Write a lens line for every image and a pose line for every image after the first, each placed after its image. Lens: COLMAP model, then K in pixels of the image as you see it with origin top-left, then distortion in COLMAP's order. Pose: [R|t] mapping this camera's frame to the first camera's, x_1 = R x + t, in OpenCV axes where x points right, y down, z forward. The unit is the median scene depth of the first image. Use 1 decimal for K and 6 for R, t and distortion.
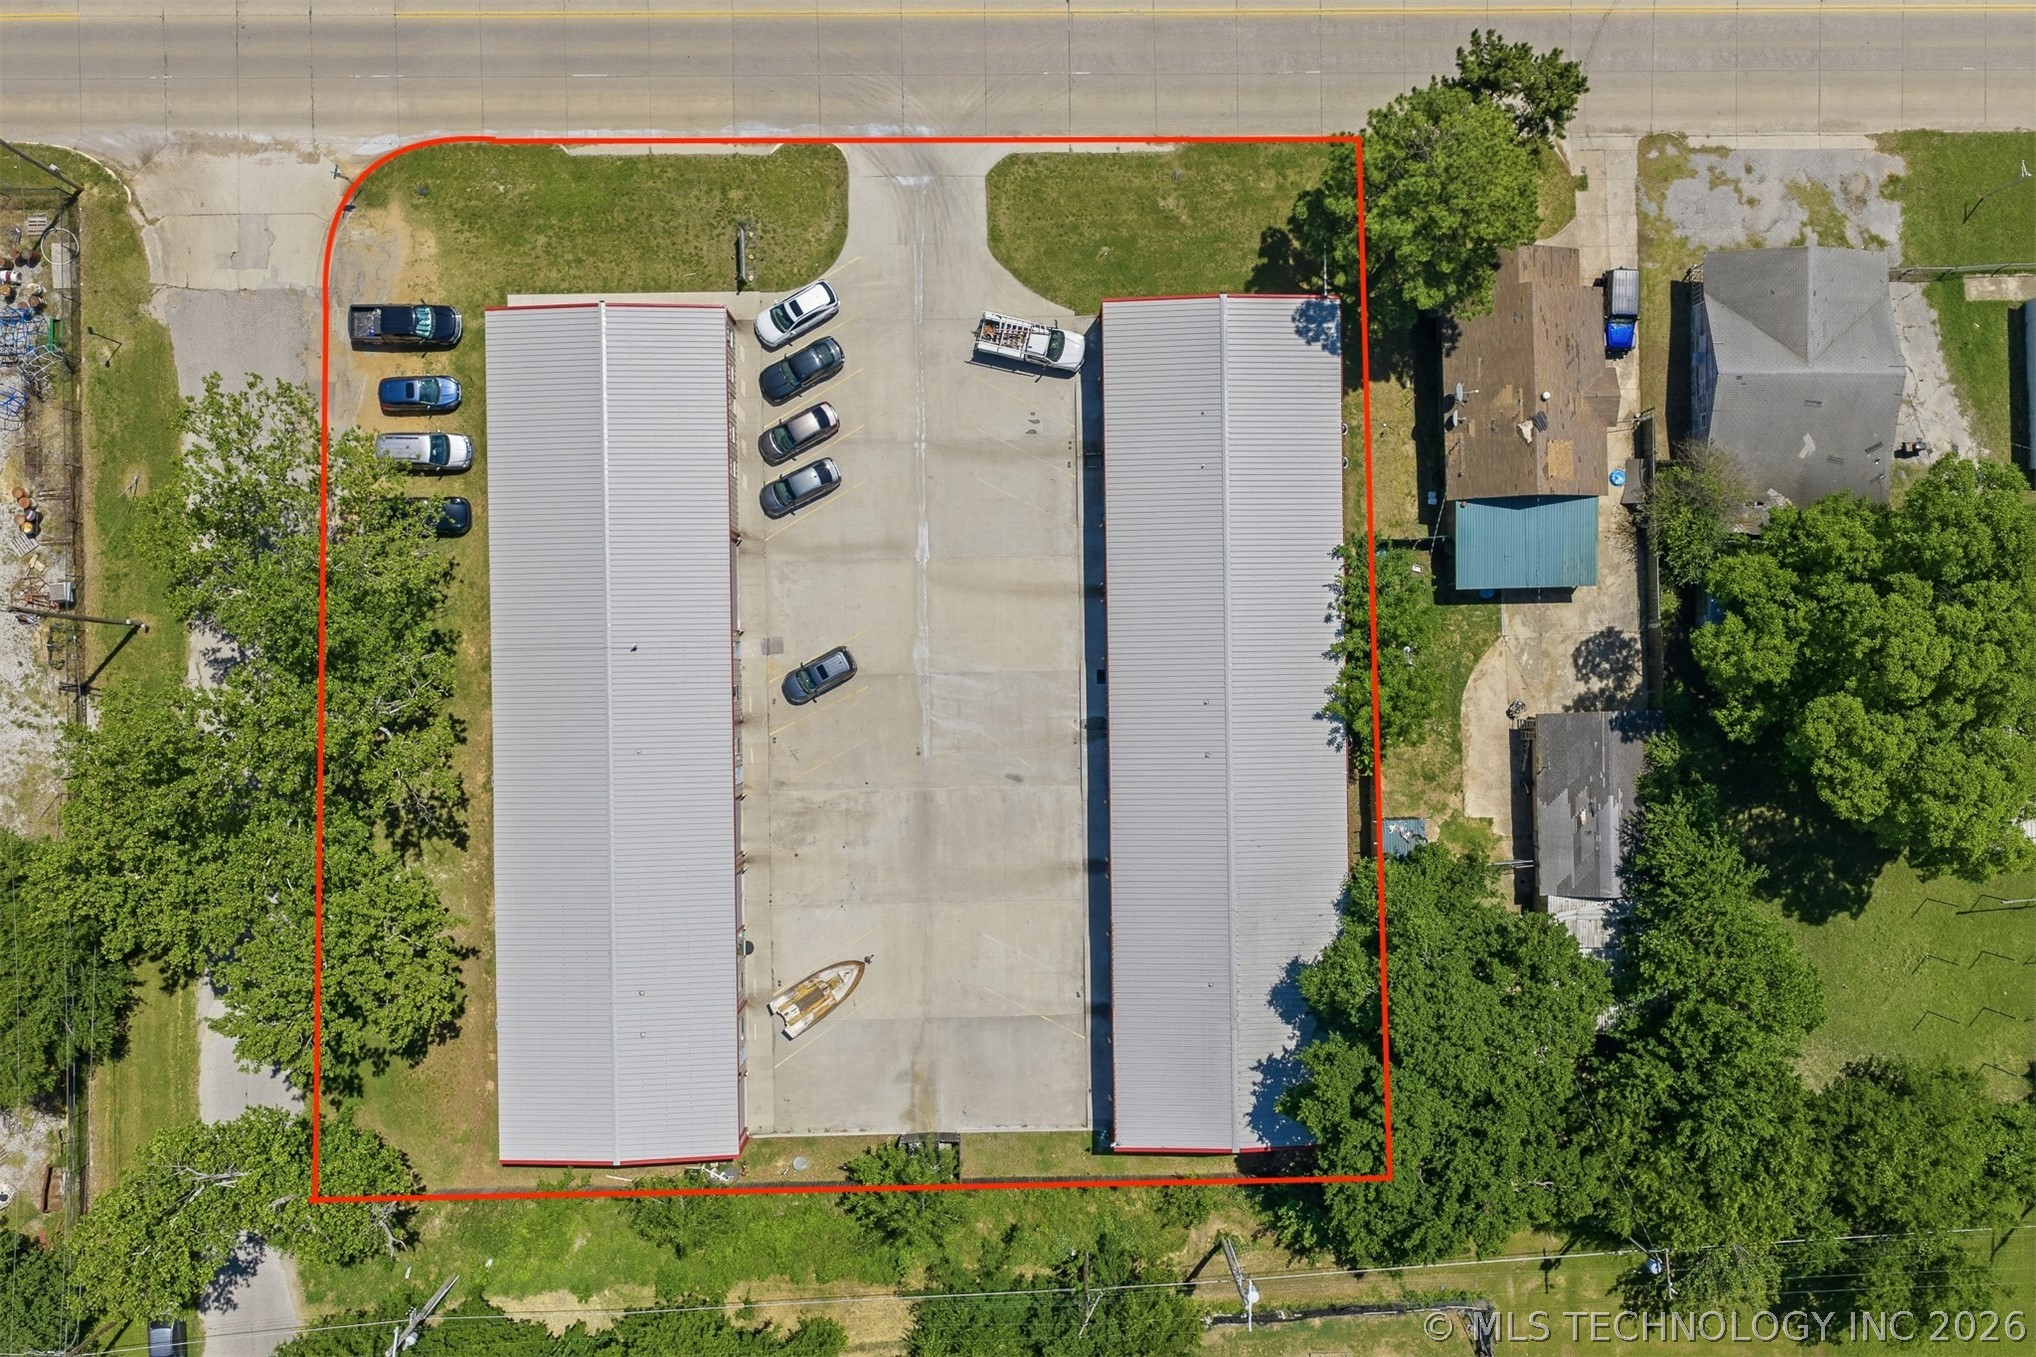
lens RADIAL K [[1676.4, 0, 1018.0], [0, 1676.4, 678.5], [0, 0, 1]] dist [0.005092, -0.005216]
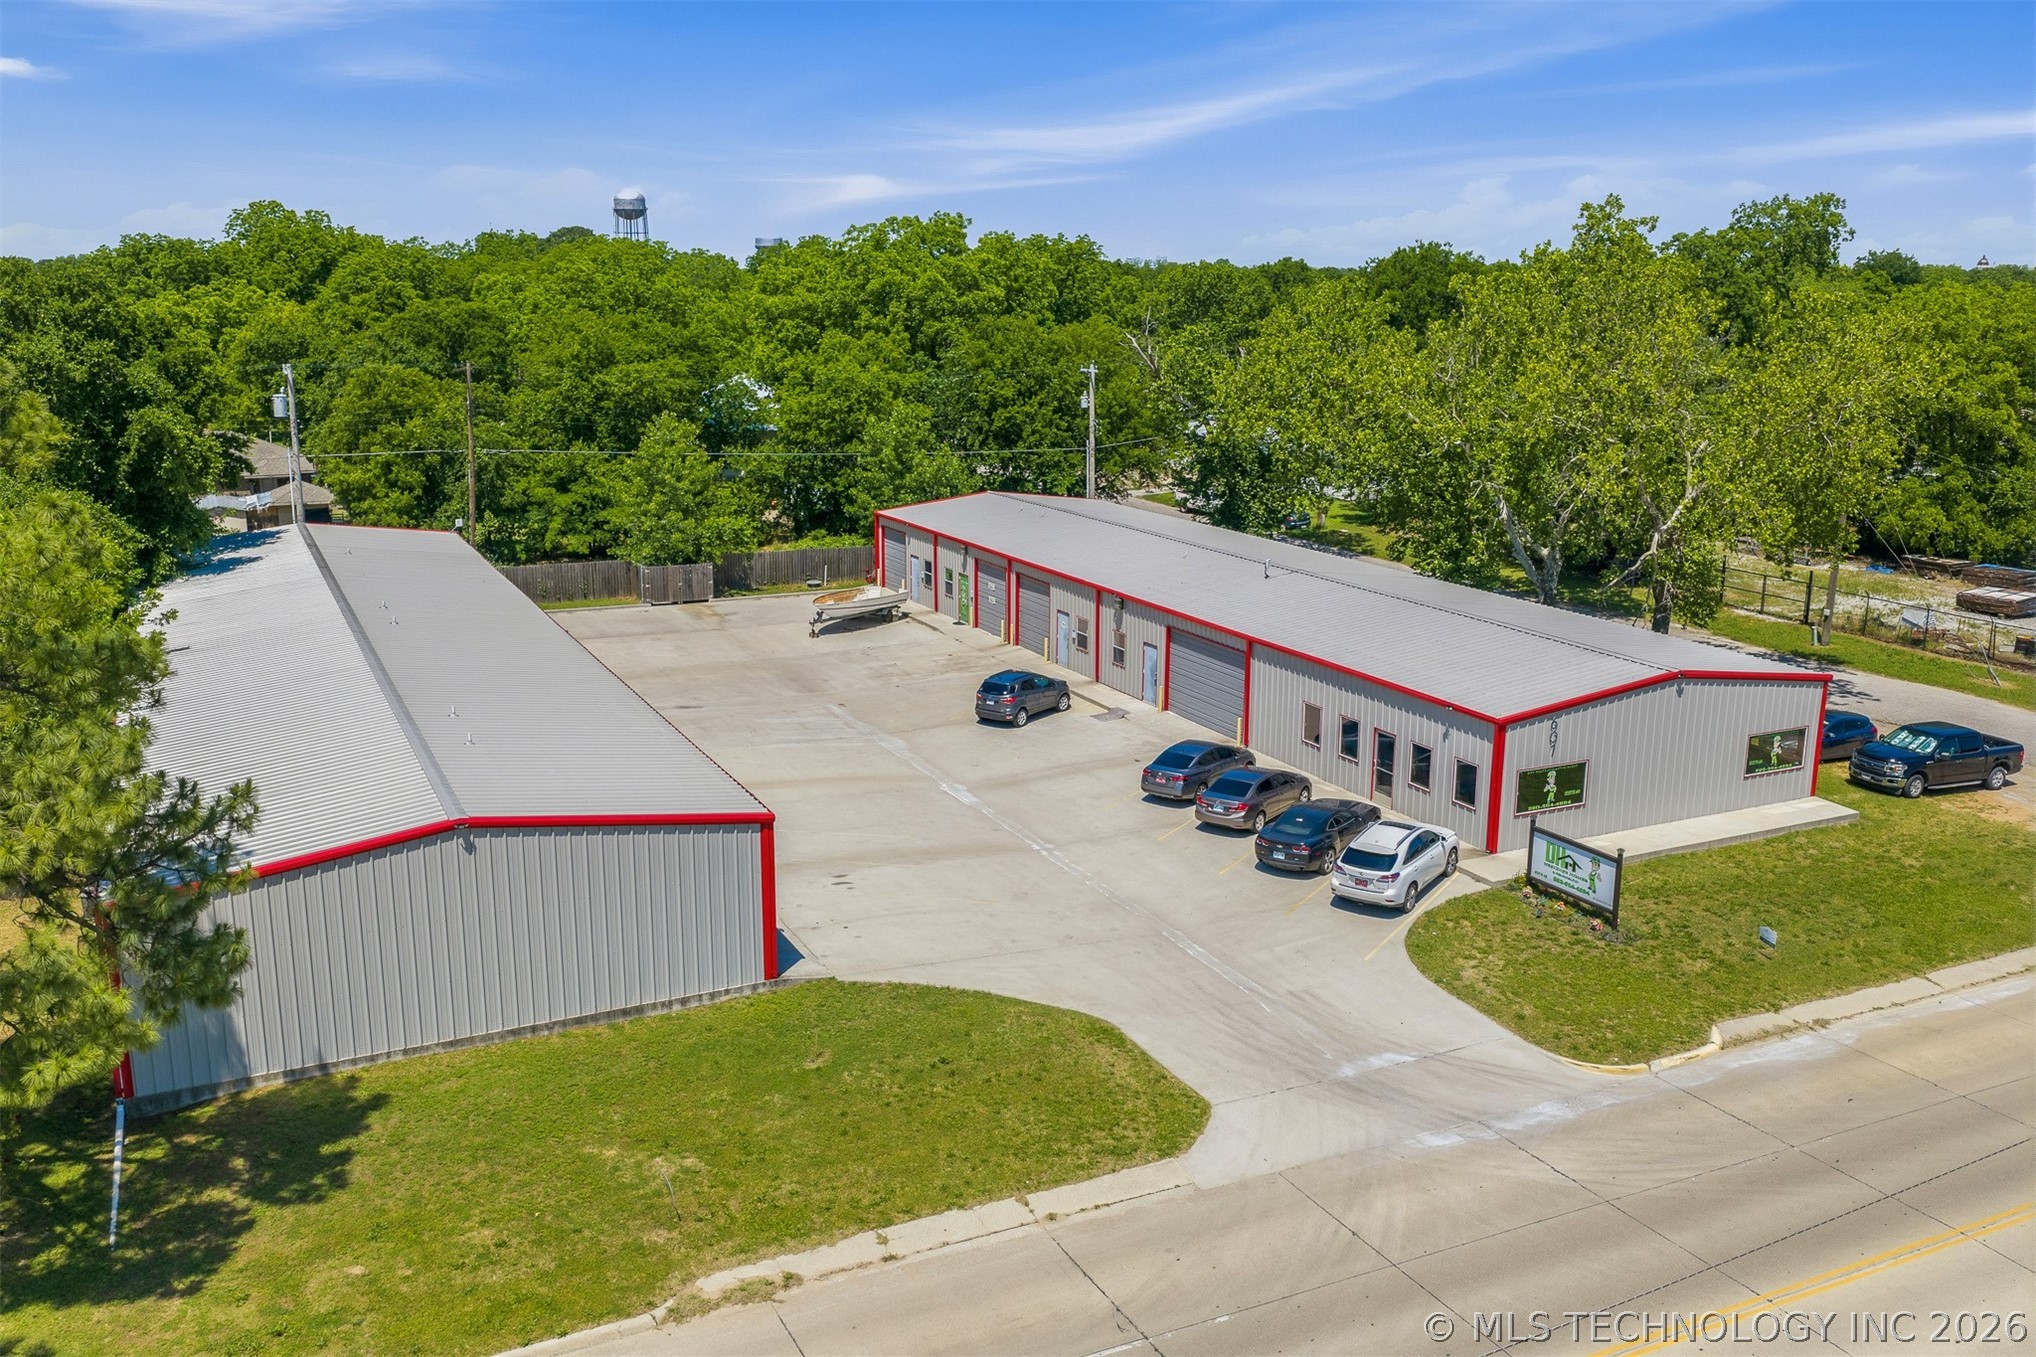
lens RADIAL K [[1676.4, 0, 1018.0], [0, 1676.4, 678.5], [0, 0, 1]] dist [0.005092, -0.005216]
pose [[-0.905283, 0.063387, -0.420053, 0.157658], [-0.423867, -0.200590, 0.883233, -0.573101], [-0.028273, 0.977622, 0.208458, 0.844299]]
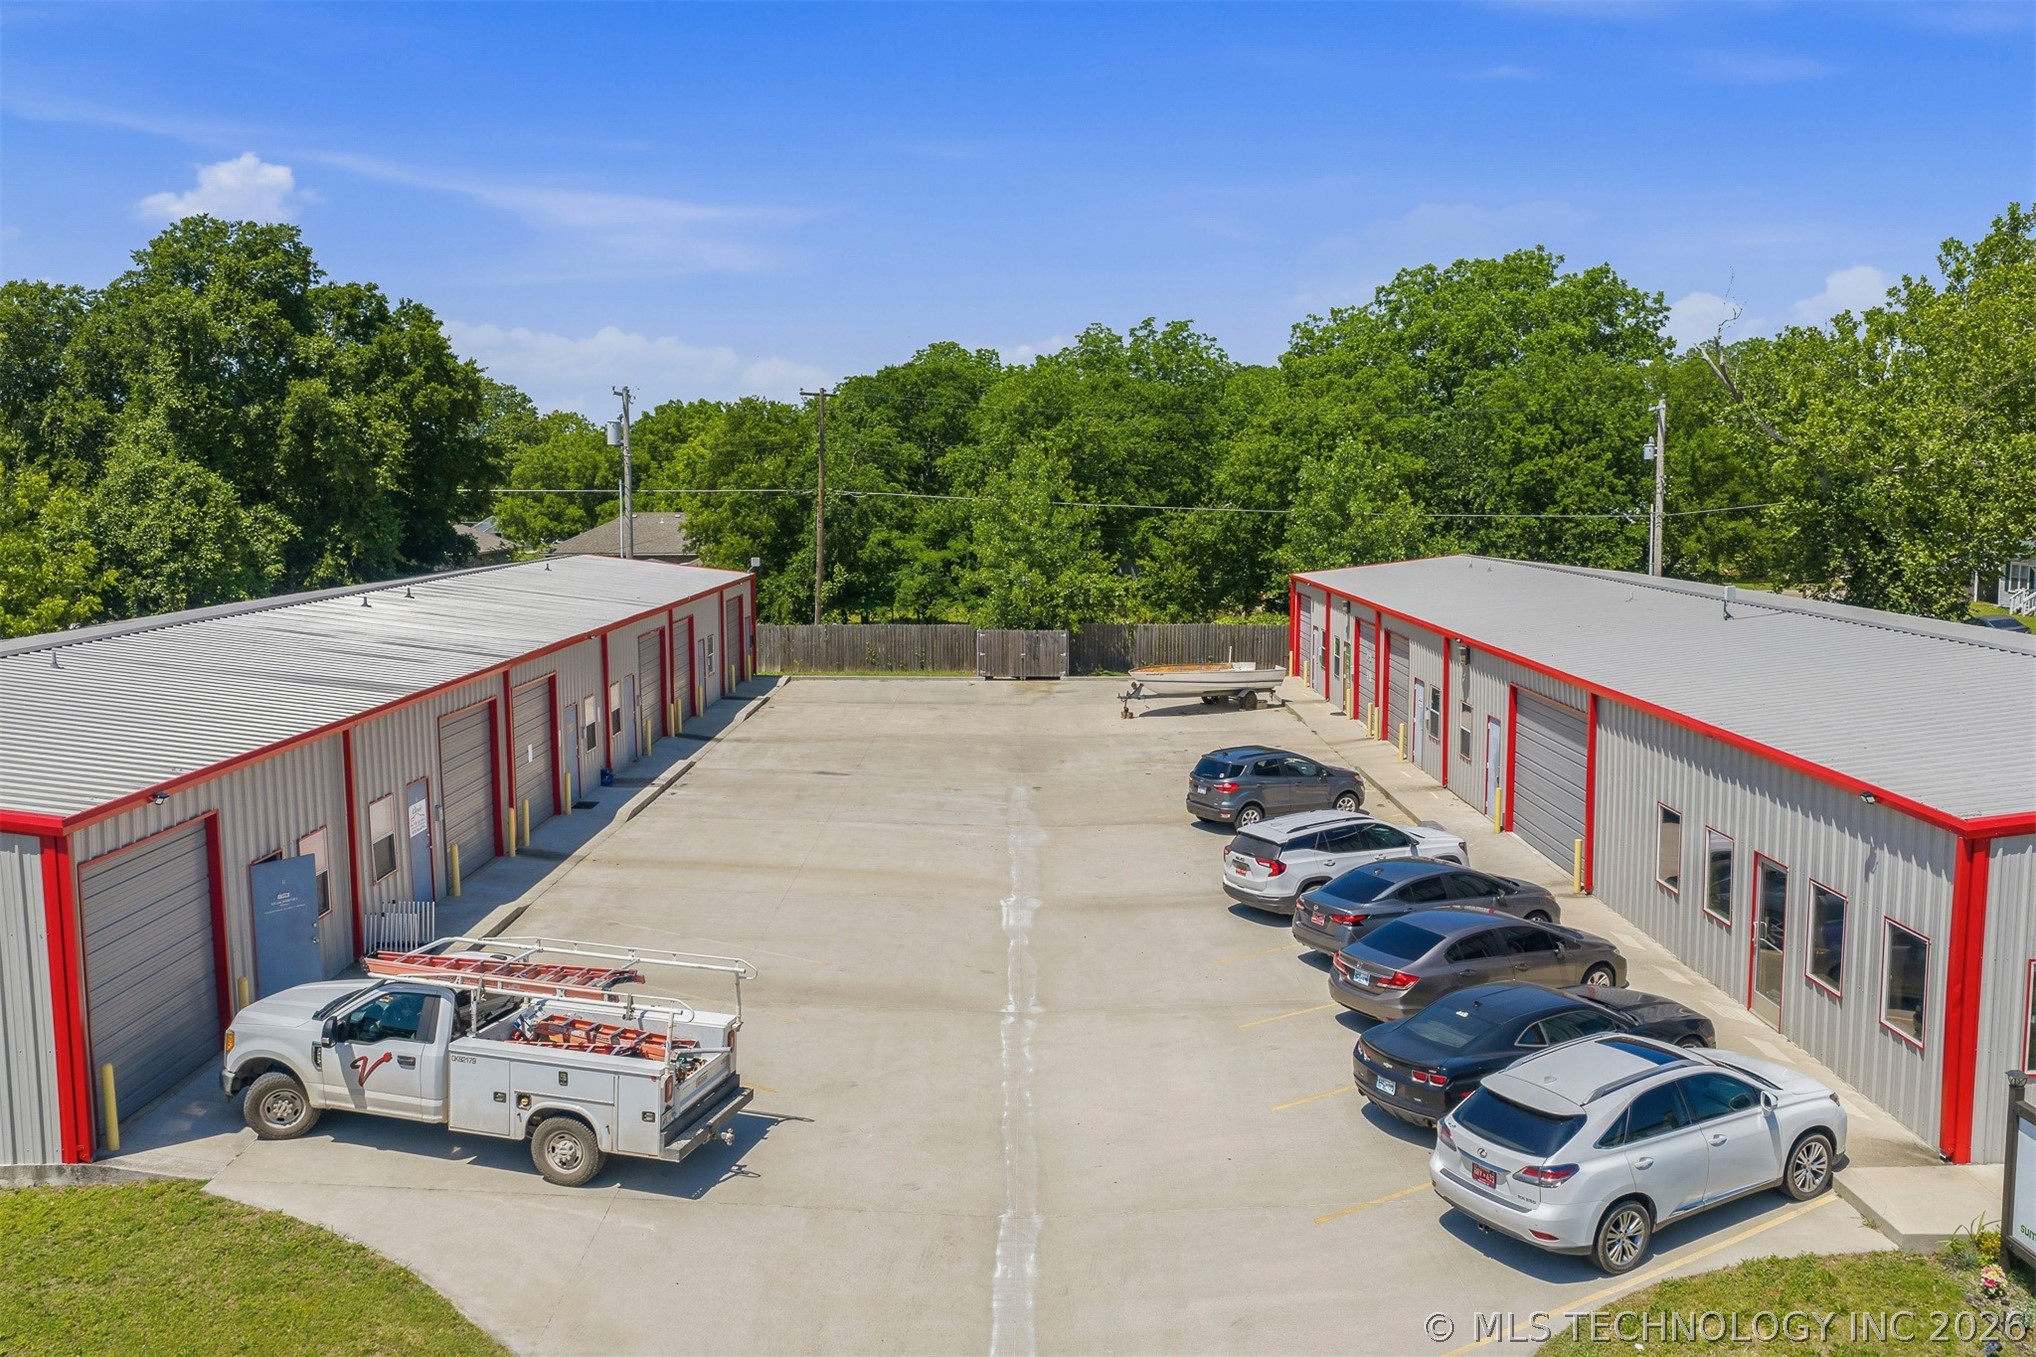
lens RADIAL K [[1684.5, 0, 1018.0], [0, 1684.5, 678.5], [0, 0, 1]] dist [0.017710, -0.034663]
pose [[-0.999556, -0.025931, 0.014661, -0.060434], [0.017453, -0.110938, 0.993674, -0.402434], [-0.024141, 0.993489, 0.111341, 0.916361]]
